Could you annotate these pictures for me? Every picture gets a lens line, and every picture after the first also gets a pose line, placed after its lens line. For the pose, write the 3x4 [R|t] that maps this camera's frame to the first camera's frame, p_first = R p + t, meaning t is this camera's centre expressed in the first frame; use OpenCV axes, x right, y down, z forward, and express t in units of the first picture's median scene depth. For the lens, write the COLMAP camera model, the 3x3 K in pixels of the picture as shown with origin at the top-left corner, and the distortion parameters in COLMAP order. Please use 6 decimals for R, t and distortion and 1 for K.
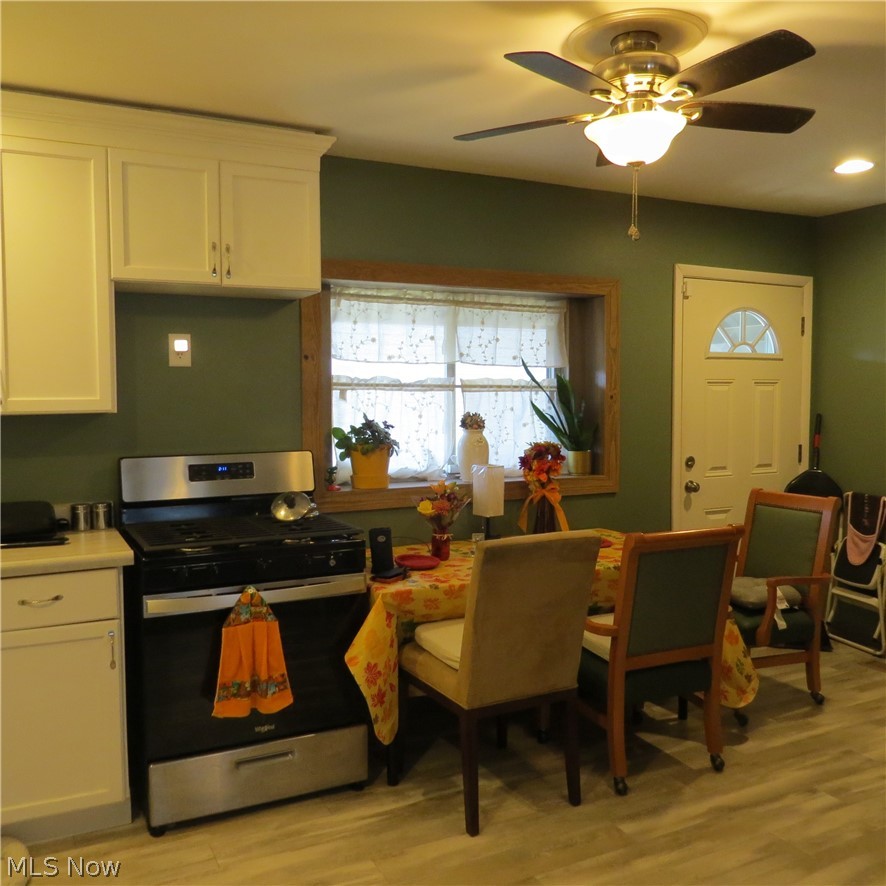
lens RADIAL K [[843.8, 0, 446.6], [0, 843.8, 439.7], [0, 0, 1]] dist [-0.015323, 0.000000]
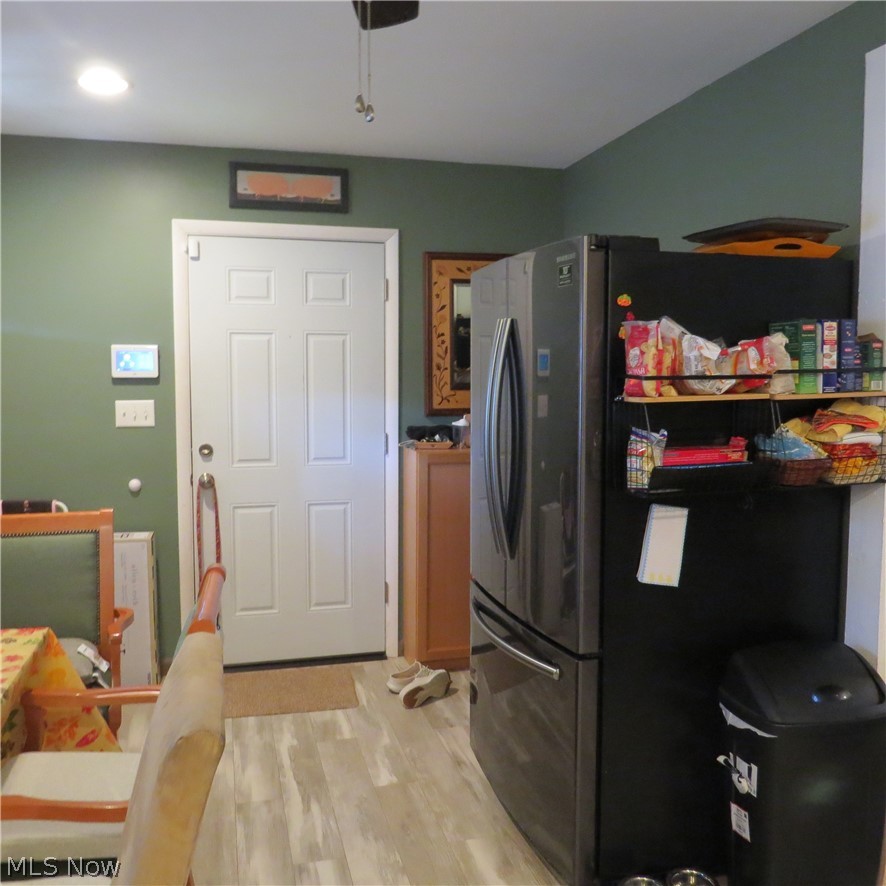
lens RADIAL K [[843.8, 0, 443.1], [0, 843.8, 442.2], [0, 0, 1]] dist [-0.015323, 0.000000]
pose [[0.211336, -0.080273, 0.974112, -0.282508], [0.051164, 0.996164, 0.070990, -0.040291], [-0.976073, 0.034837, 0.214633, 0.660898]]
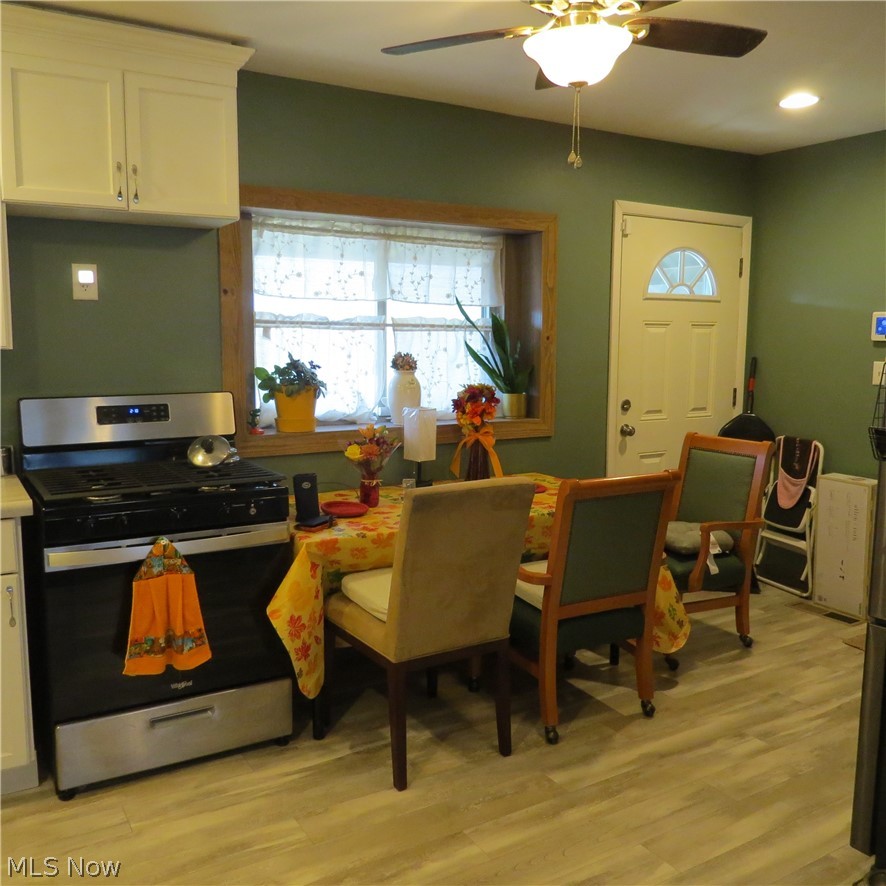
lens RADIAL K [[843.8, 0, 443.8], [0, 843.8, 437.7], [0, 0, 1]] dist [-0.015323, 0.000000]
pose [[0.997397, 0.001408, 0.072097, 0.009108], [-0.006229, 0.997755, 0.066685, -0.000219], [-0.071841, -0.066960, 0.995166, 0.049388]]
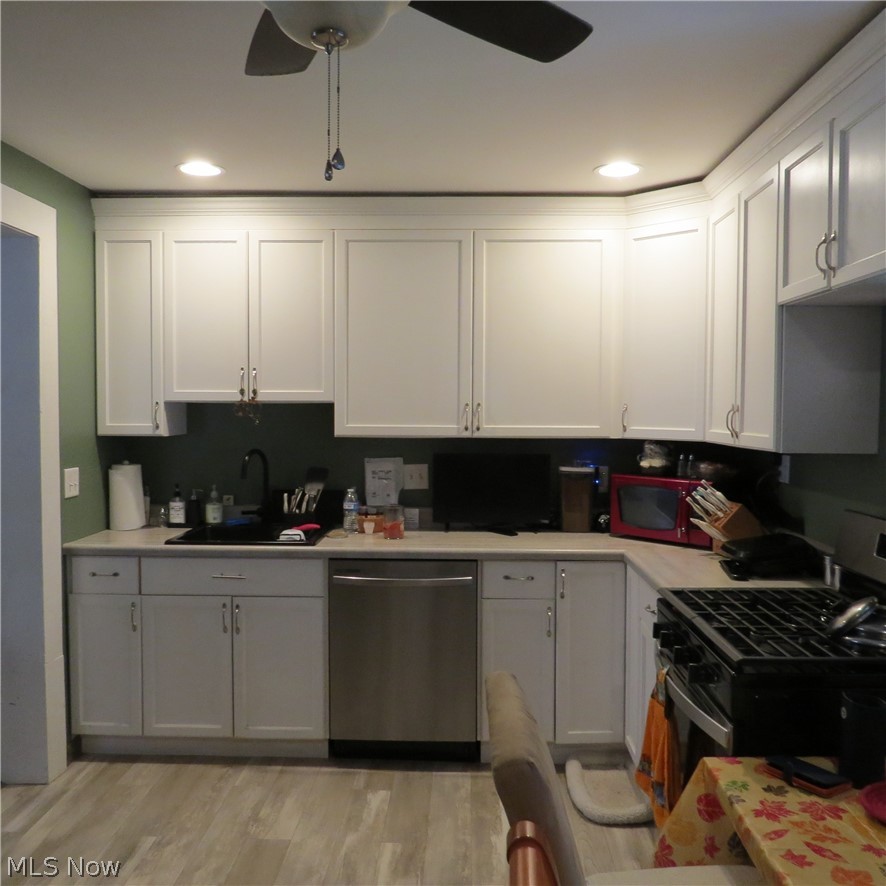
lens RADIAL K [[843.8, 0, 437.8], [0, 843.8, 439.4], [0, 0, 1]] dist [-0.015323, 0.000000]
pose [[-0.468567, 0.039845, -0.882529, 0.536157], [-0.051577, 0.996045, 0.072354, -0.088448], [0.881921, 0.079421, -0.464659, 1.034491]]
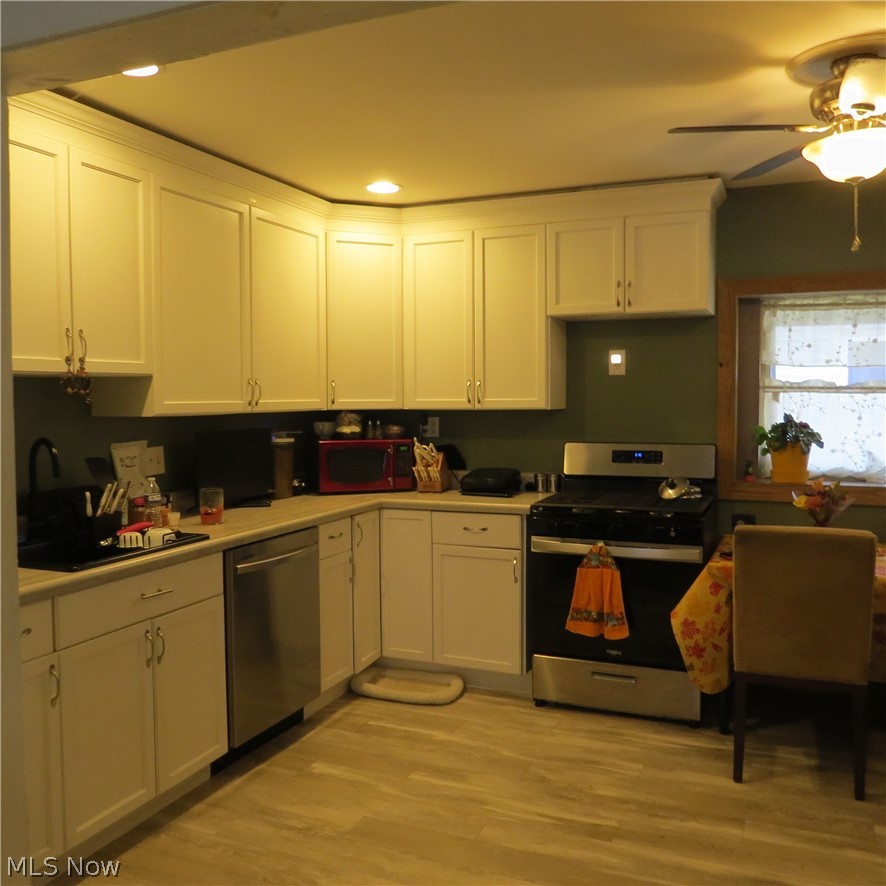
lens RADIAL K [[843.8, 0, 455.3], [0, 843.8, 437.8], [0, 0, 1]] dist [-0.015323, 0.000000]
pose [[0.649564, 0.040345, -0.759236, 0.554594], [-0.039357, 0.999037, 0.019416, -0.005730], [0.759288, 0.017270, 0.650526, -0.041912]]
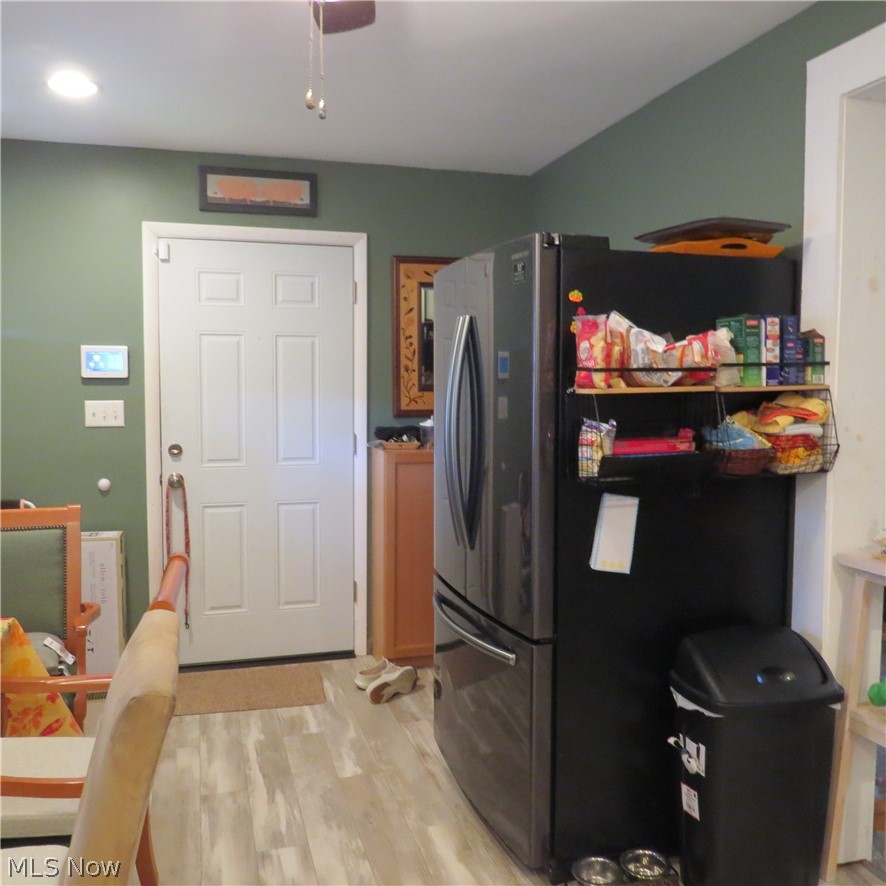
lens RADIAL K [[843.8, 0, 441.7], [0, 843.8, 441.8], [0, 0, 1]] dist [-0.015323, 0.000000]
pose [[0.187944, -0.067545, 0.979854, -0.301093], [0.050113, 0.996993, 0.059114, -0.024375], [-0.980900, 0.037993, 0.190764, 0.640206]]
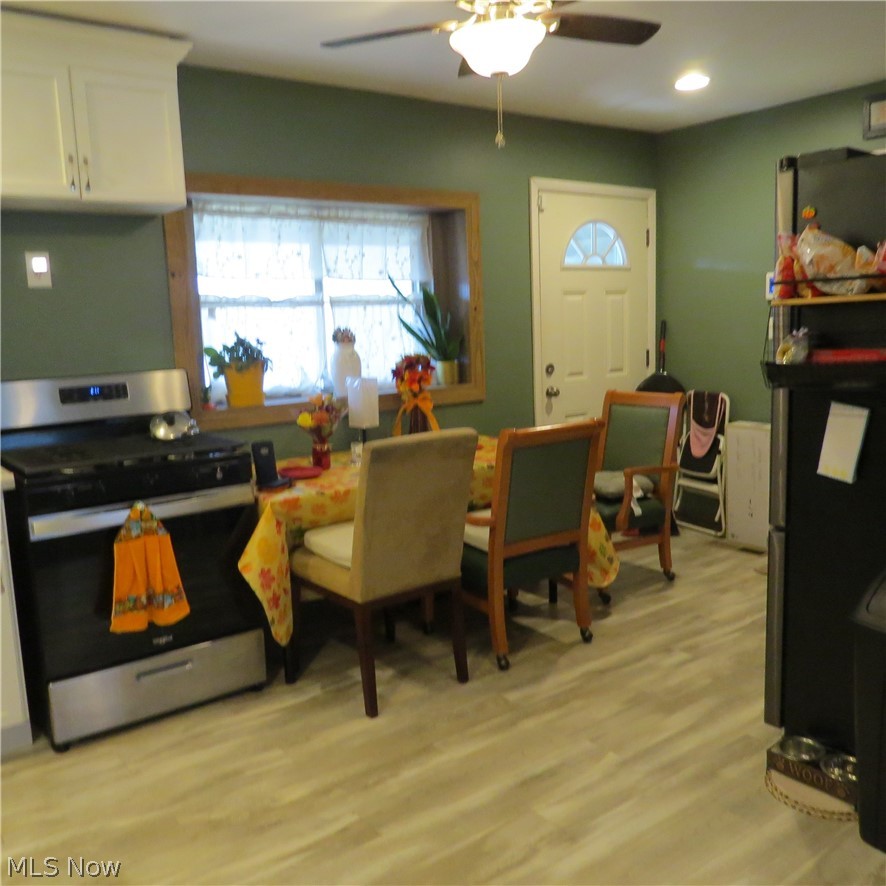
lens RADIAL K [[843.8, 0, 442.8], [0, 843.8, 438.1], [0, 0, 1]] dist [-0.015323, 0.000000]
pose [[0.985069, -0.055986, 0.162801, -0.030936], [0.042226, 0.995332, 0.086785, 0.022827], [-0.166899, -0.078615, 0.982835, -0.037791]]
